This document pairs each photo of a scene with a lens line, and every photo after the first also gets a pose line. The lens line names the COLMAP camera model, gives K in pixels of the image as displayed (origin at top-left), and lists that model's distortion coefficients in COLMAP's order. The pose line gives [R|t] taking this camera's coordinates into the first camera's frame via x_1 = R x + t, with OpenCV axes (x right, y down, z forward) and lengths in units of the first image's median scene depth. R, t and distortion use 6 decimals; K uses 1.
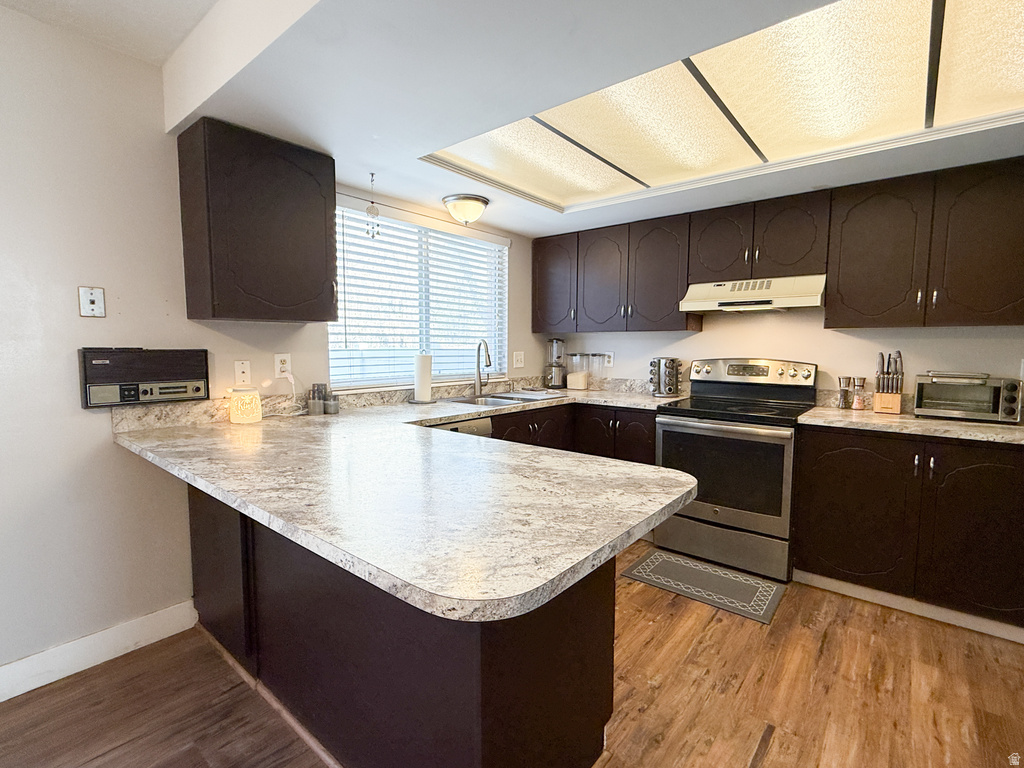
lens RADIAL K [[473.8, 0, 513.1], [0, 473.8, 383.6], [0, 0, 1]] dist [-0.001178, -0.000510]
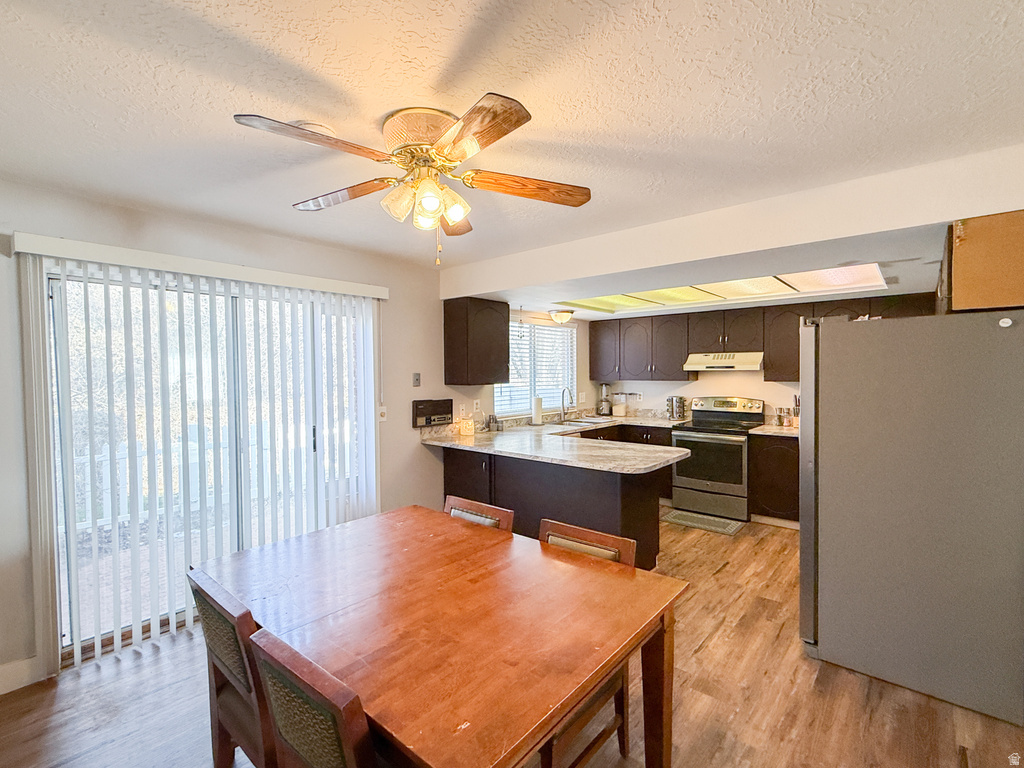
lens RADIAL K [[473.8, 0, 511.1], [0, 473.8, 382.2], [0, 0, 1]] dist [-0.001178, -0.000510]
pose [[0.999685, -0.011963, -0.022074, -0.254921], [0.010686, 0.998313, -0.057063, -0.018631], [0.022720, 0.056809, 0.998127, -0.781400]]
